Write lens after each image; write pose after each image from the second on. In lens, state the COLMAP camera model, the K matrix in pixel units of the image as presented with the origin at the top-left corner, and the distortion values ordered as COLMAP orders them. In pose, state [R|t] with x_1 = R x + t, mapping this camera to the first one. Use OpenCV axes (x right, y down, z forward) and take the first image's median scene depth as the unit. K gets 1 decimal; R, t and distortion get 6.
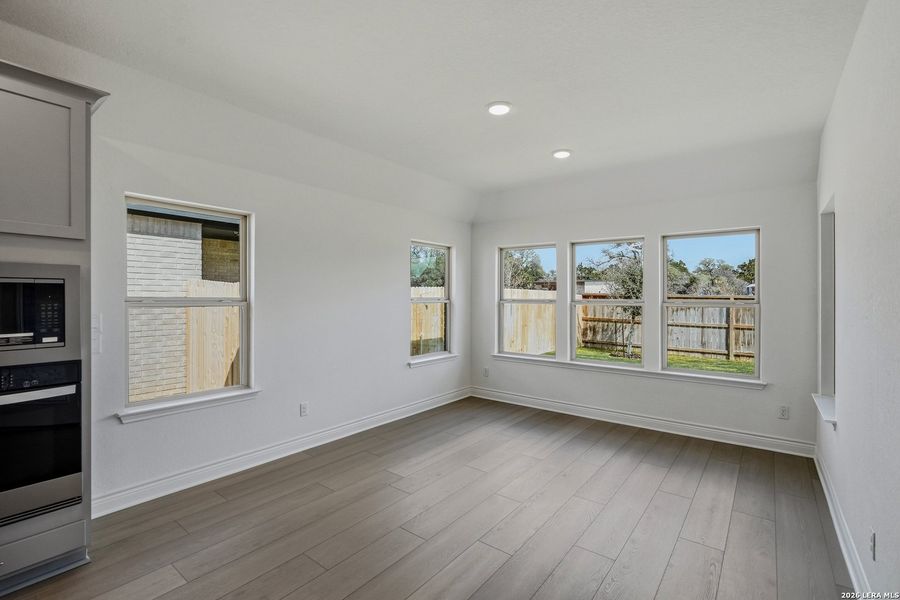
lens RADIAL K [[410.4, 0, 449.7], [0, 410.4, 301.8], [0, 0, 1]] dist [-0.009915, 0.001087]
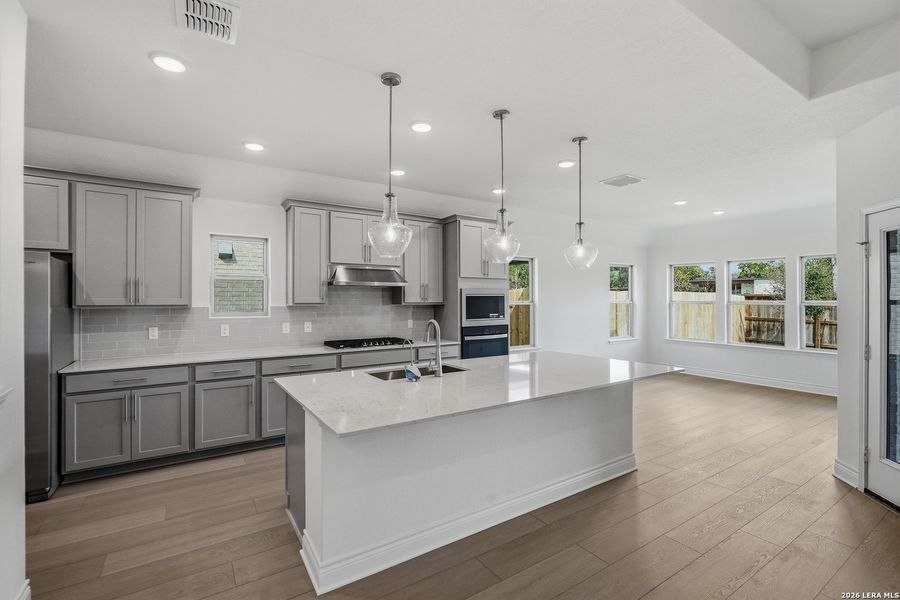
lens RADIAL K [[406.5, 0, 447.3], [0, 406.5, 296.2], [0, 0, 1]] dist [-0.009505, 0.000863]
pose [[0.944761, -0.006988, -0.327684, -0.147553], [0.001432, 0.999851, -0.017195, 0.001276], [0.327755, 0.015776, 0.944631, -0.583577]]
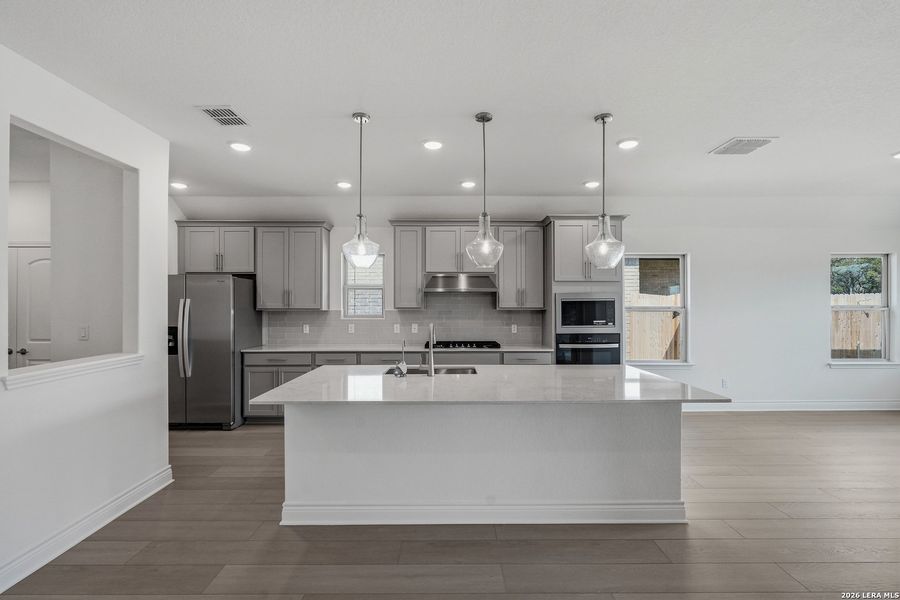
lens RADIAL K [[410.4, 0, 449.7], [0, 410.4, 301.8], [0, 0, 1]] dist [-0.009915, 0.001087]
pose [[0.615309, -0.010230, -0.788220, 0.120491], [-0.004161, 0.999860, -0.016225, 0.002064], [0.788275, 0.013263, 0.615180, -0.429786]]
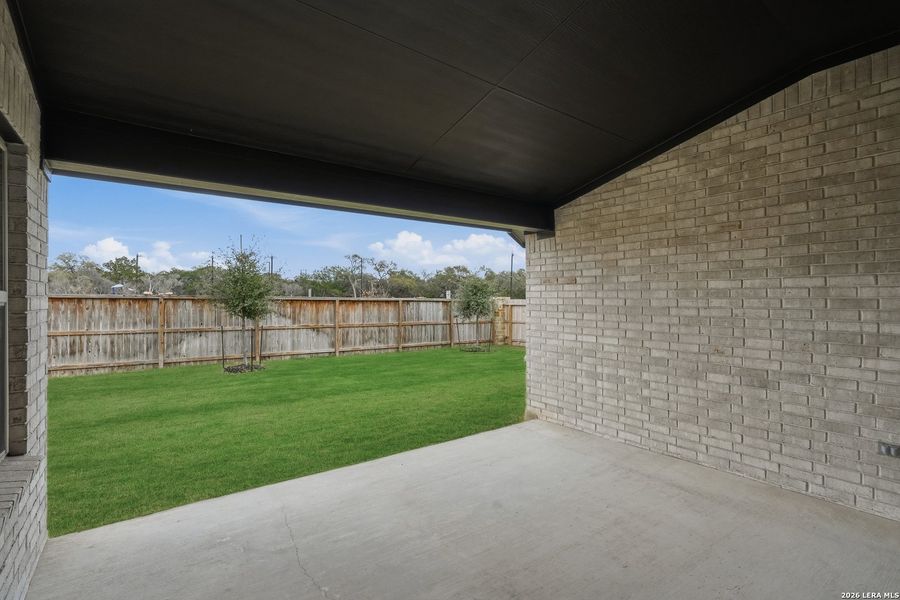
lens RADIAL K [[418.1, 0, 450.0], [0, 418.1, 300.0], [0, 0, 1]] dist [-0.010889, 0.000322]
pose [[0.269030, -0.006604, 0.963109, 0.318132], [0.014283, 0.999894, 0.002867, 0.010462], [-0.963026, 0.012985, 0.269096, 0.112228]]
